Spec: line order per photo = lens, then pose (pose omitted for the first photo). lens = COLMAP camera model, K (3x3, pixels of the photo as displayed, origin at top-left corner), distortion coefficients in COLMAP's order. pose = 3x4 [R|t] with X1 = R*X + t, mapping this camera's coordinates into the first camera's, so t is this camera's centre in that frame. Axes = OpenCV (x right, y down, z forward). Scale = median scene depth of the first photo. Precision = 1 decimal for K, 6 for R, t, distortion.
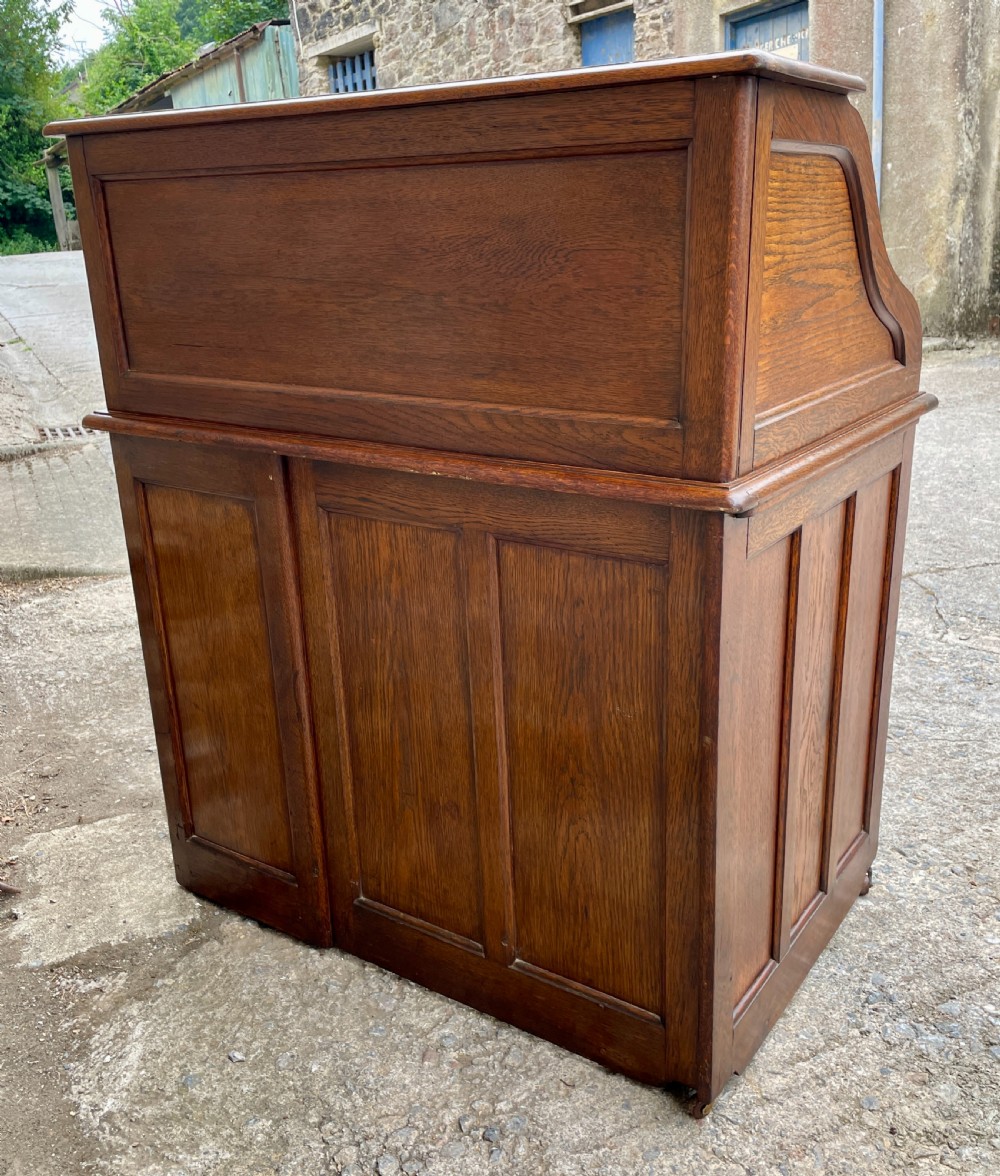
lens RADIAL K [[1092.6, 0, 527.7], [0, 1092.6, 621.1], [0, 0, 1]] dist [0.080083, -0.127948]
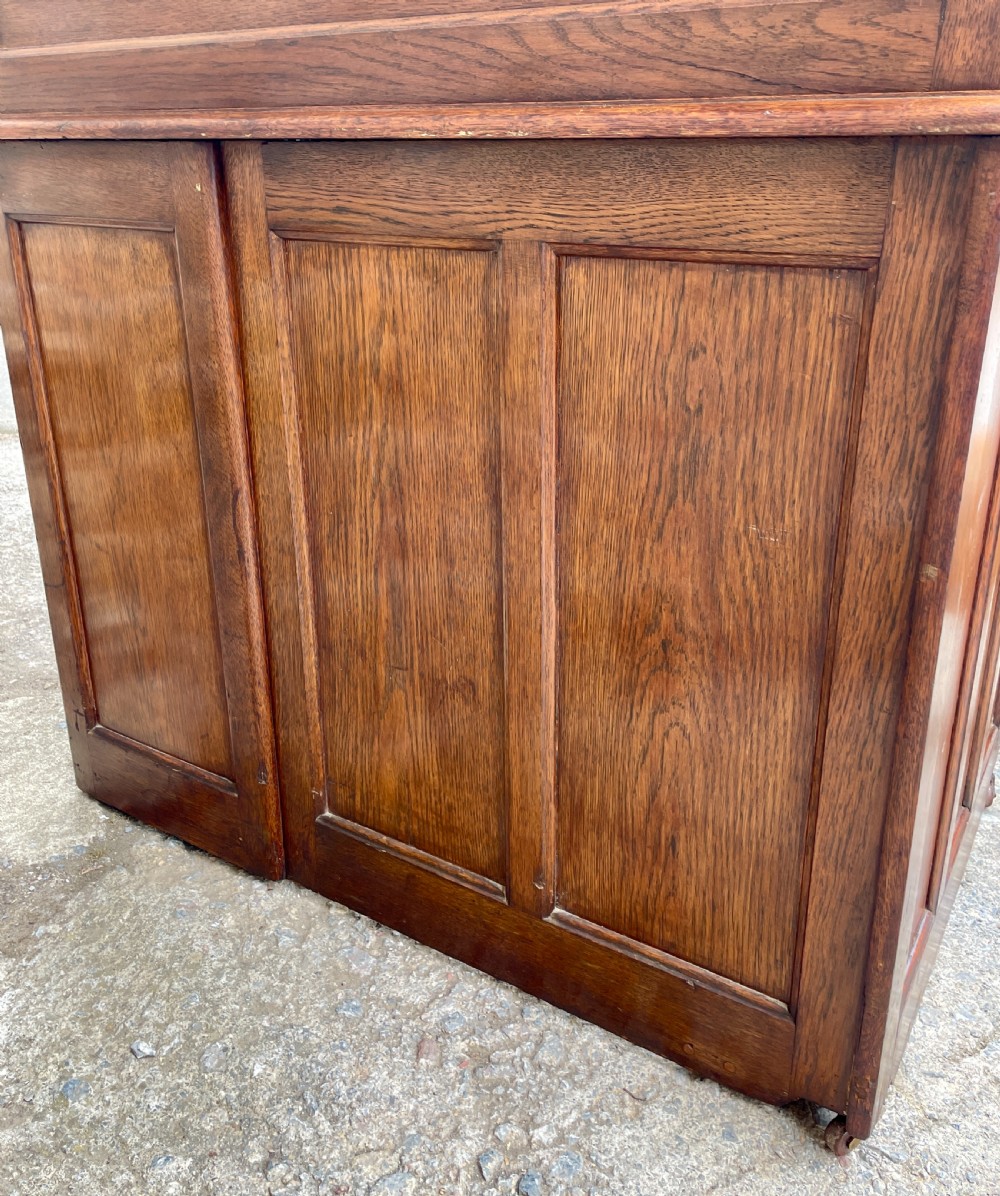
lens RADIAL K [[1027.7, 0, 505.1], [0, 1027.7, 538.1], [0, 0, 1]] dist [0.083028, -0.130344]
pose [[0.999318, 0.012292, 0.034818, -0.066375], [-0.012732, 0.999841, 0.012449, 0.068215], [-0.034660, -0.012884, 0.999316, 0.354104]]
